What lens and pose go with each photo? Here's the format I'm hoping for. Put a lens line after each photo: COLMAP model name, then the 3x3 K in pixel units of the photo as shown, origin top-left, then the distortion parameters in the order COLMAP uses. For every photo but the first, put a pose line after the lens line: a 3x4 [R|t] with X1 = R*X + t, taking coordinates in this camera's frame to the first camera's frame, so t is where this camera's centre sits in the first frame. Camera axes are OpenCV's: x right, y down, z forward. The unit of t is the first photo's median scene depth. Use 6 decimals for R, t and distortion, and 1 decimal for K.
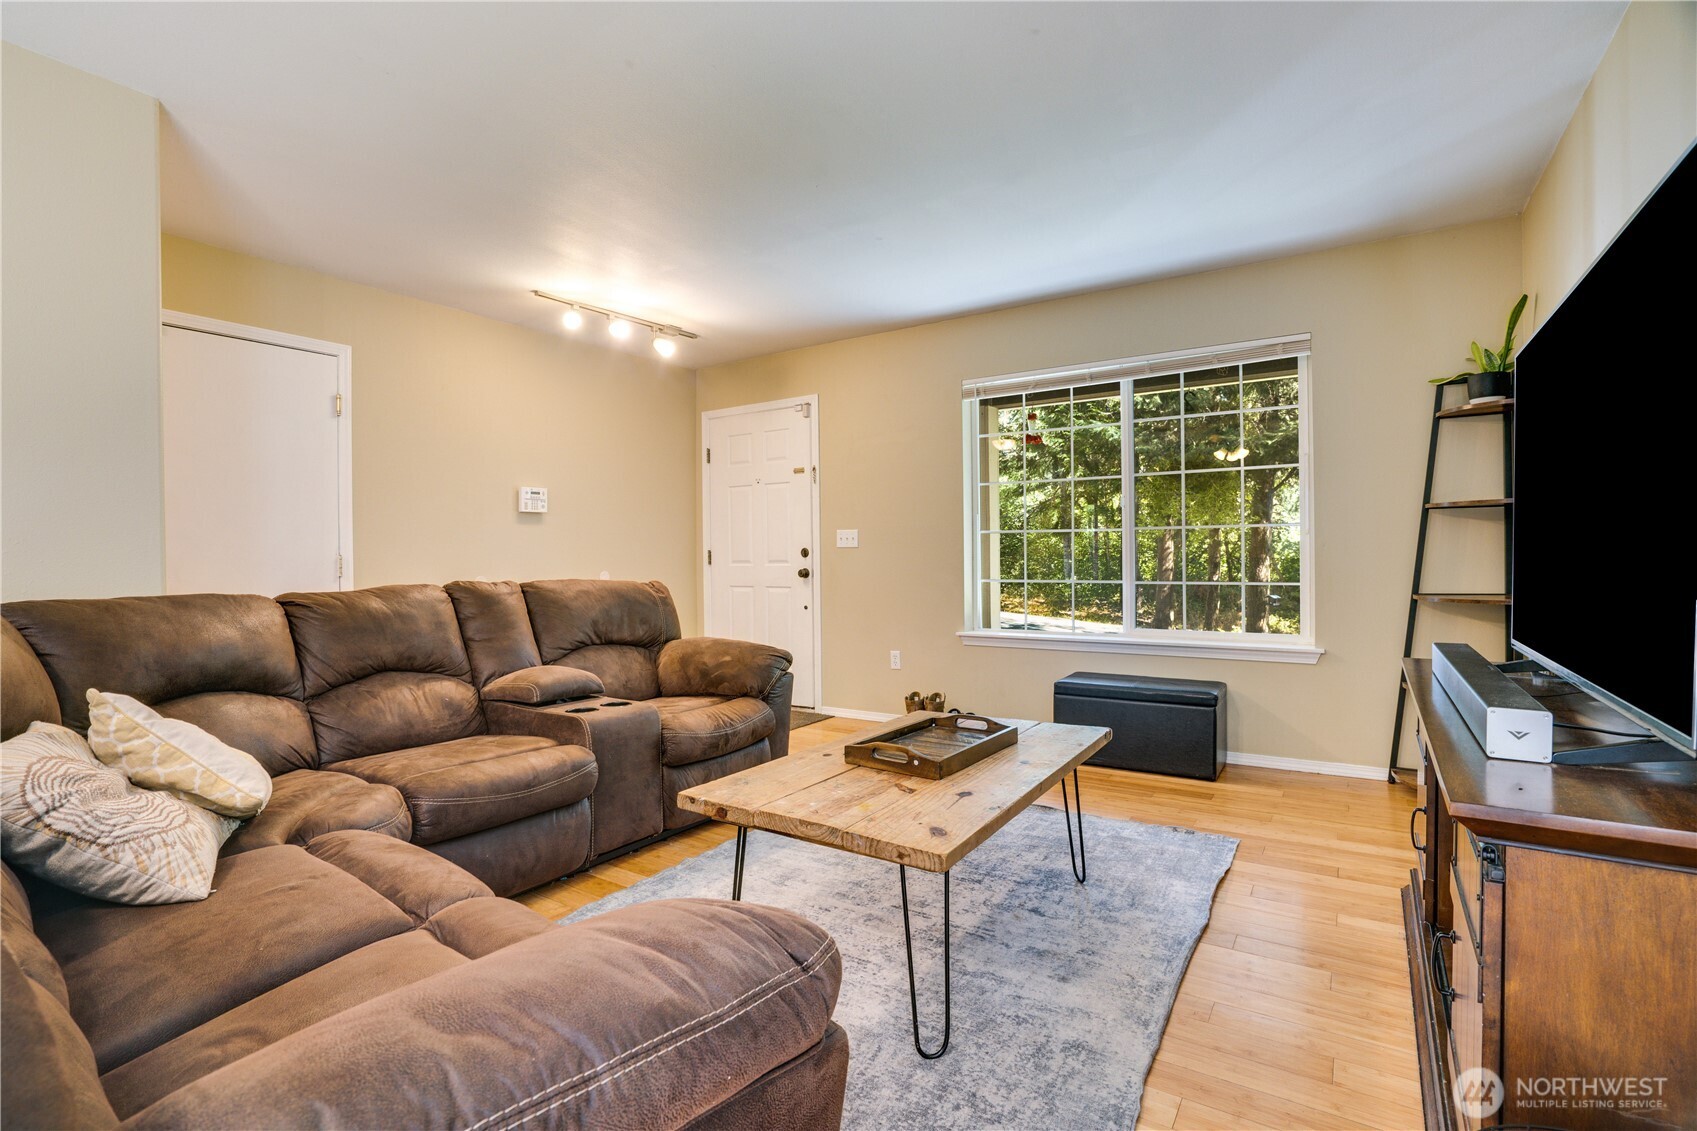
lens RADIAL K [[792.7, 0, 837.4], [0, 792.7, 558.9], [0, 0, 1]] dist [-0.033569, -0.000294]
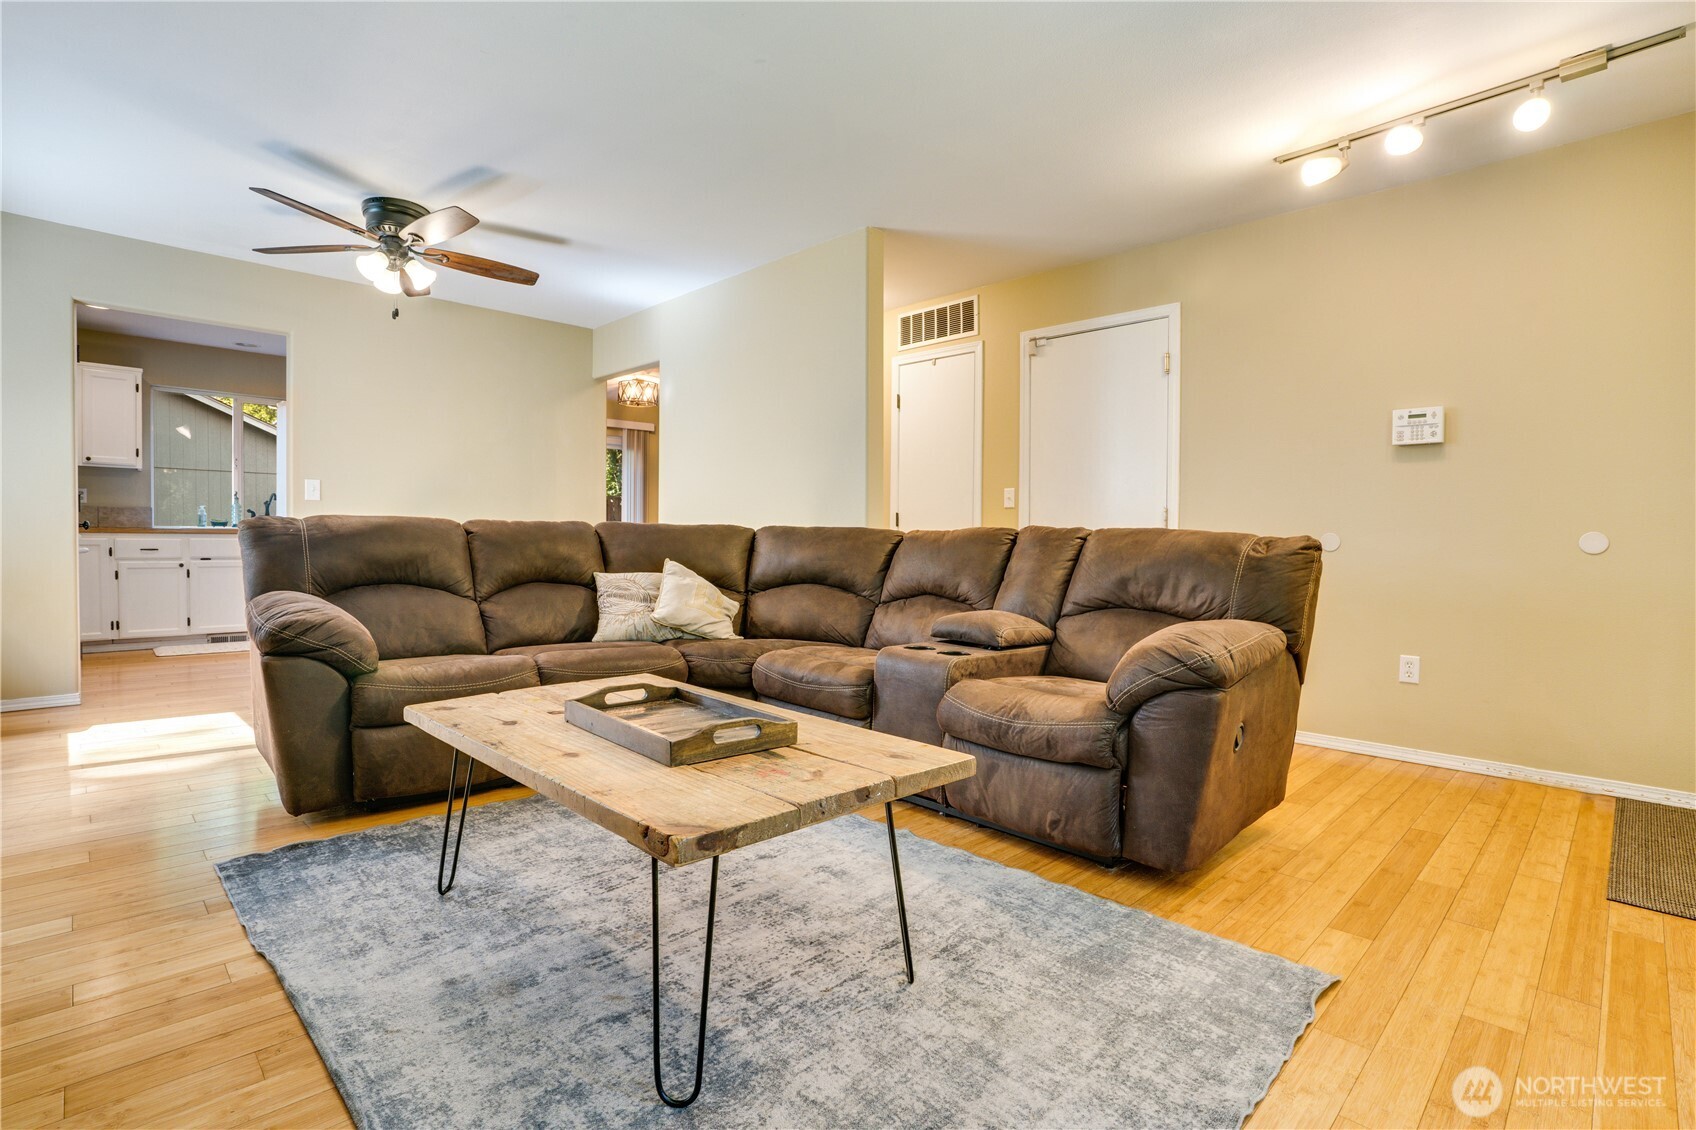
lens RADIAL K [[792.2, 0, 835.3], [0, 792.2, 573.7], [0, 0, 1]] dist [-0.033569, -0.000294]
pose [[-0.207184, 0.052520, -0.976891, 0.850427], [-0.010962, 0.998371, 0.055999, 0.048828], [0.978241, 0.022311, -0.206270, 1.344439]]
